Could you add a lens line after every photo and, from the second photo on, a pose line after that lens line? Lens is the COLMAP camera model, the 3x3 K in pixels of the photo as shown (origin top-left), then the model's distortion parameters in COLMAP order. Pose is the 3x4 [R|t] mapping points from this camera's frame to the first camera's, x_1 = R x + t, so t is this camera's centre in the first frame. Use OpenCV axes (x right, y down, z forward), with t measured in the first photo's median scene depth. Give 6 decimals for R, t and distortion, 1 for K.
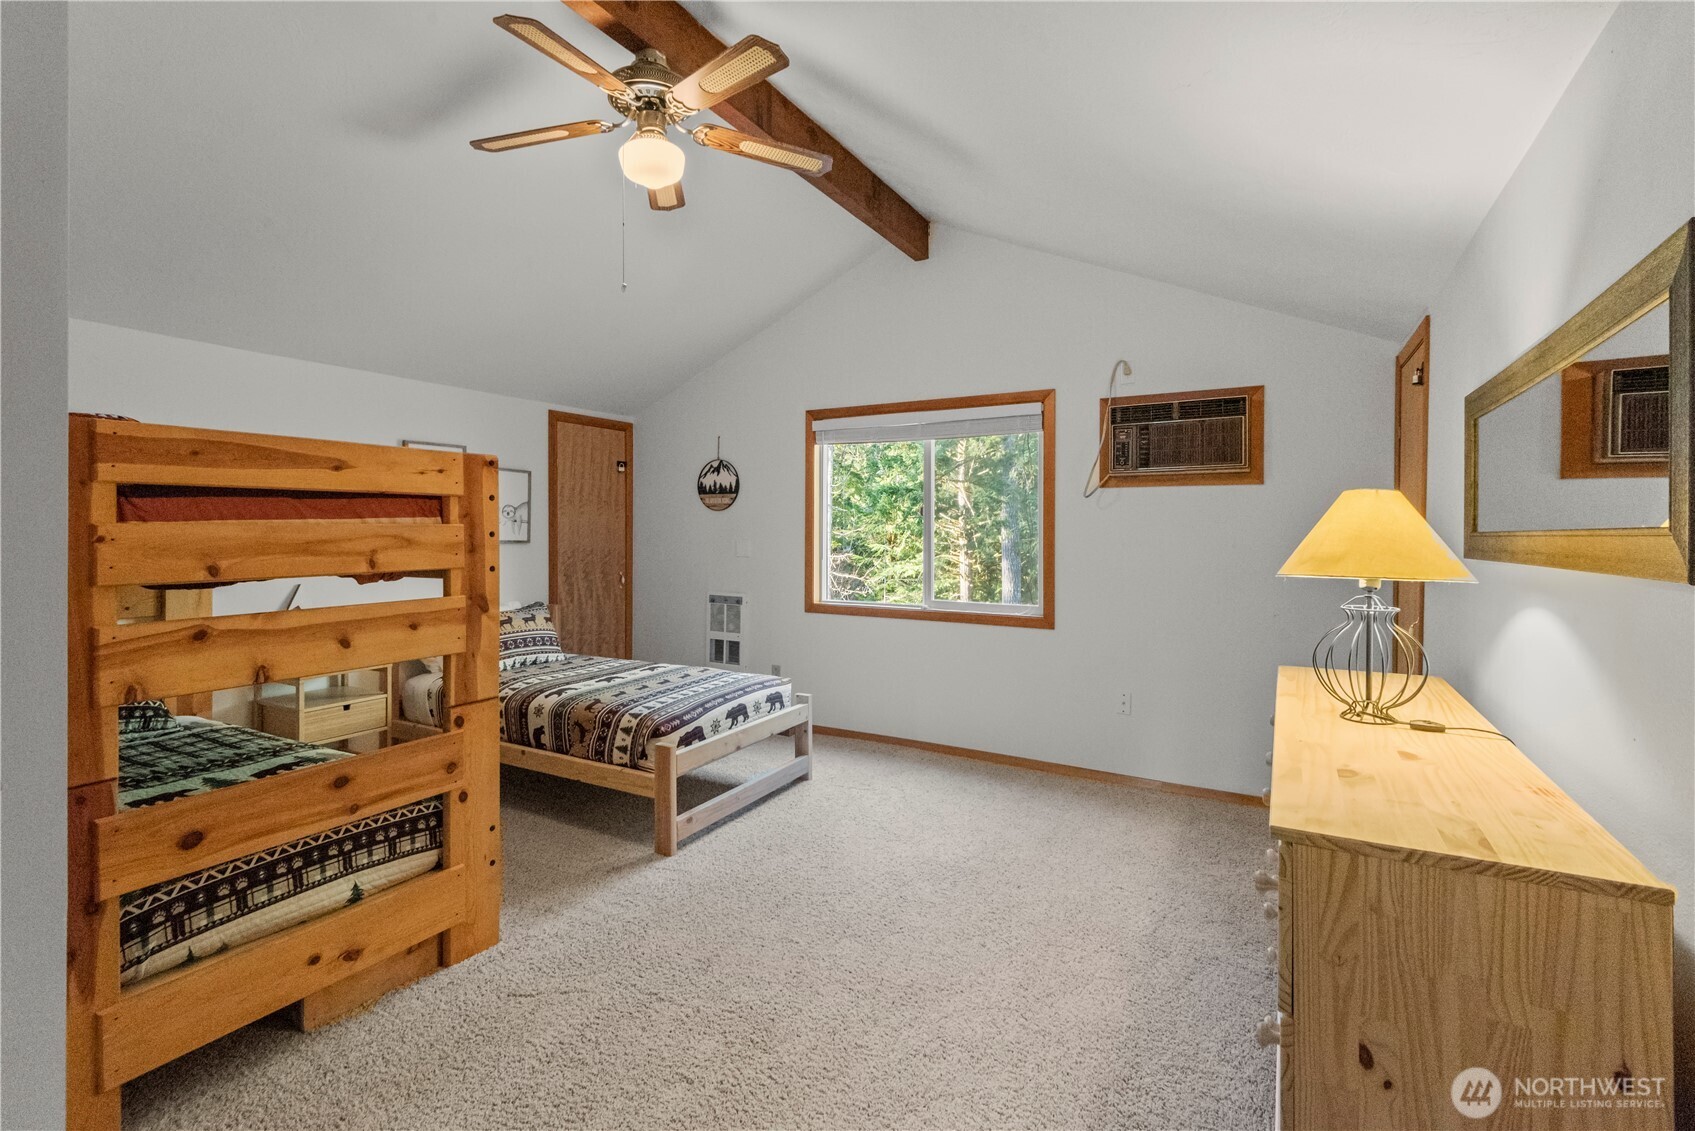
lens RADIAL K [[779.6, 0, 849.6], [0, 779.6, 529.6], [0, 0, 1]] dist [-0.000452, -0.000487]
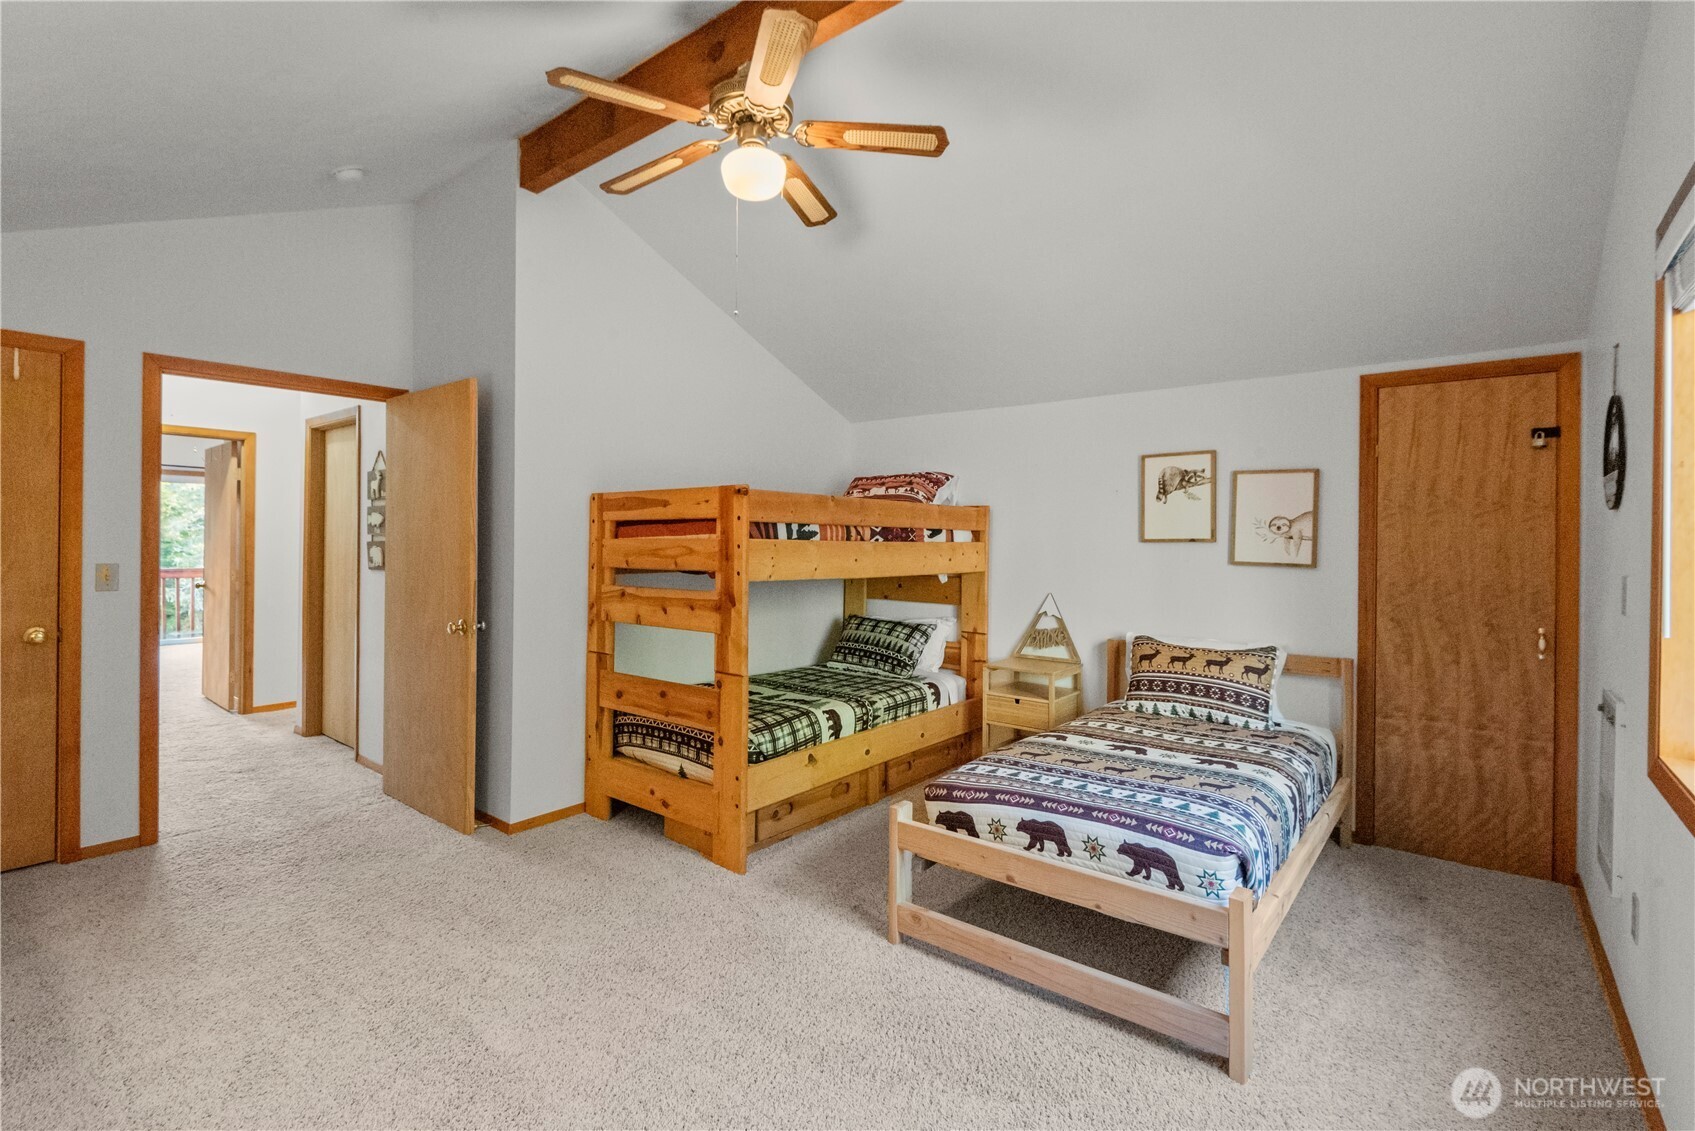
lens RADIAL K [[760.8, 0, 852.0], [0, 760.8, 541.4], [0, 0, 1]] dist [0.029067, -0.000089]
pose [[-0.164991, -0.005221, -0.986281, 0.758096], [-0.011454, 0.999929, -0.003378, -0.000427], [0.986229, 0.010739, -0.165039, 1.426701]]
